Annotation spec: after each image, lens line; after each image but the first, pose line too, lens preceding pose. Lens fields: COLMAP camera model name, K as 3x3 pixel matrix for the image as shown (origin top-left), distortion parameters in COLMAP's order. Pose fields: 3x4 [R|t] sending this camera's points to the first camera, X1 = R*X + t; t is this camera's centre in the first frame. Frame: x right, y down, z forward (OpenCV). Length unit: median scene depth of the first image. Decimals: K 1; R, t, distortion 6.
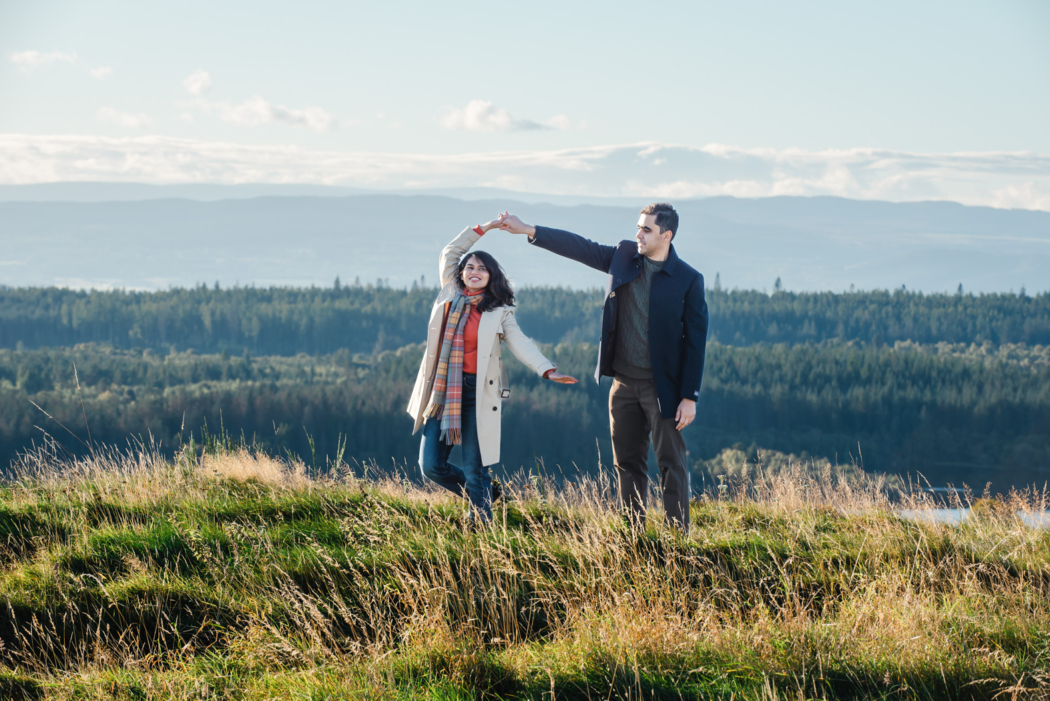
lens RADIAL K [[4008.1, 0, 525.0], [0, 4008.1, 350.5], [0, 0, 1]] dist [-0.204793, 1.220245]
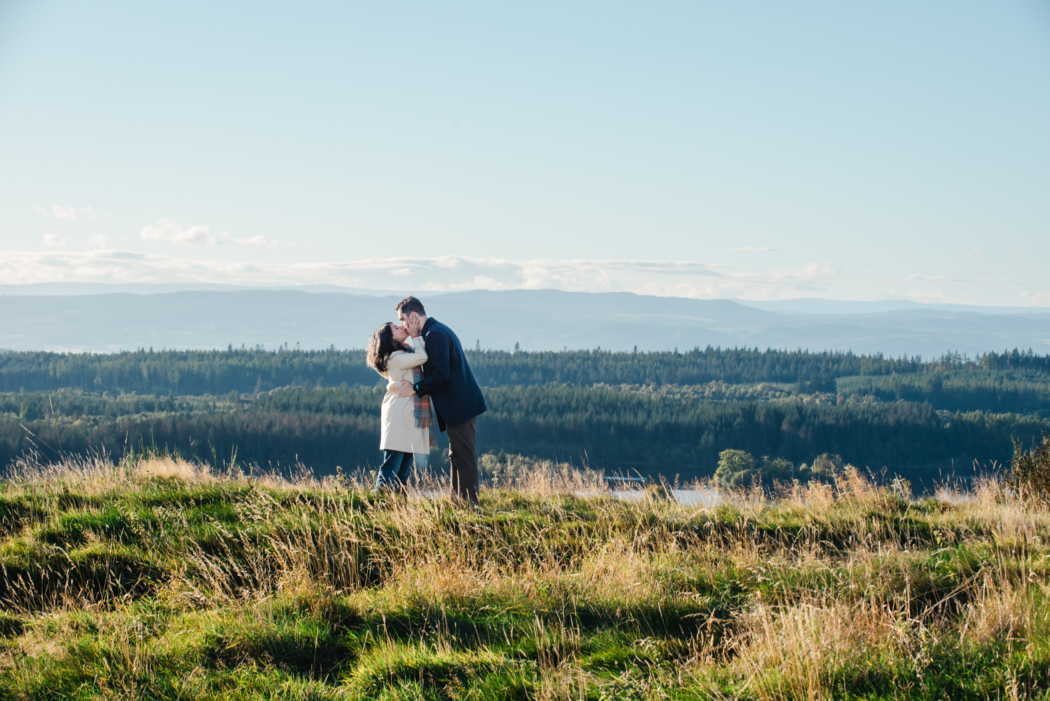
lens RADIAL K [[2929.2, 0, 525.0], [0, 2929.2, 350.5], [0, 0, 1]] dist [-0.095396, -0.948047]
pose [[0.998584, -0.006372, 0.052816, 0.006372], [0.006924, 0.999923, -0.010272, -0.003338], [-0.052747, 0.010623, 0.998551, -0.117833]]
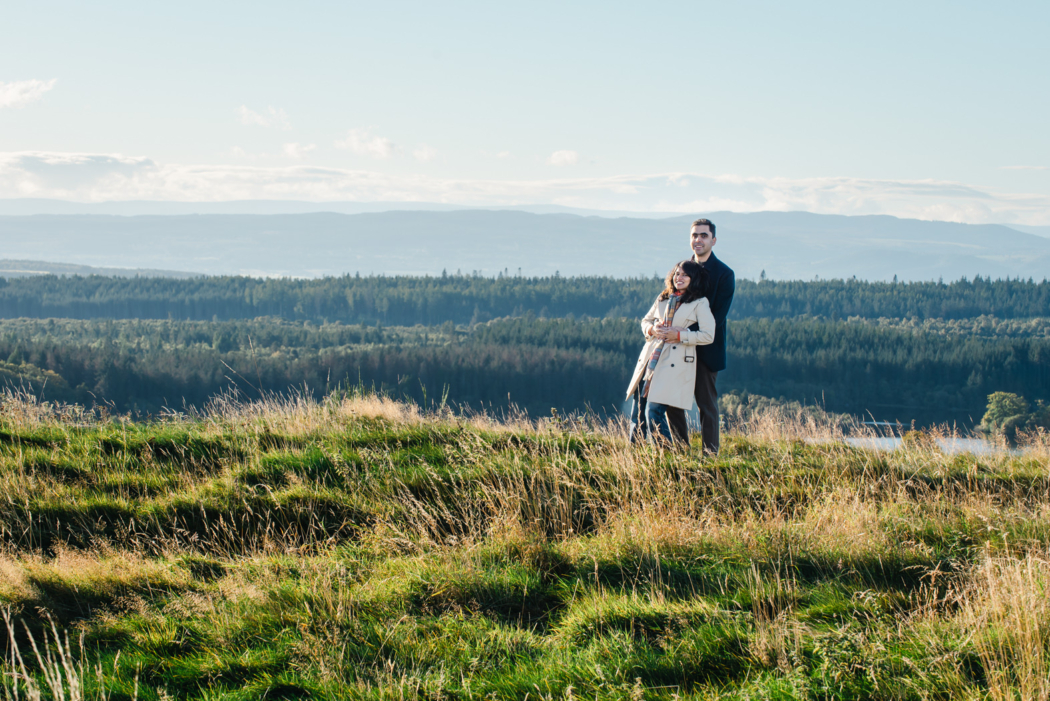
lens RADIAL K [[2929.2, 0, 525.0], [0, 2929.2, 350.5], [0, 0, 1]] dist [-0.095396, -0.948047]
pose [[0.999851, 0.002701, -0.017043, -0.001646], [-0.002553, 0.999959, 0.008687, 0.000896], [0.017066, -0.008642, 0.999817, -0.011148]]
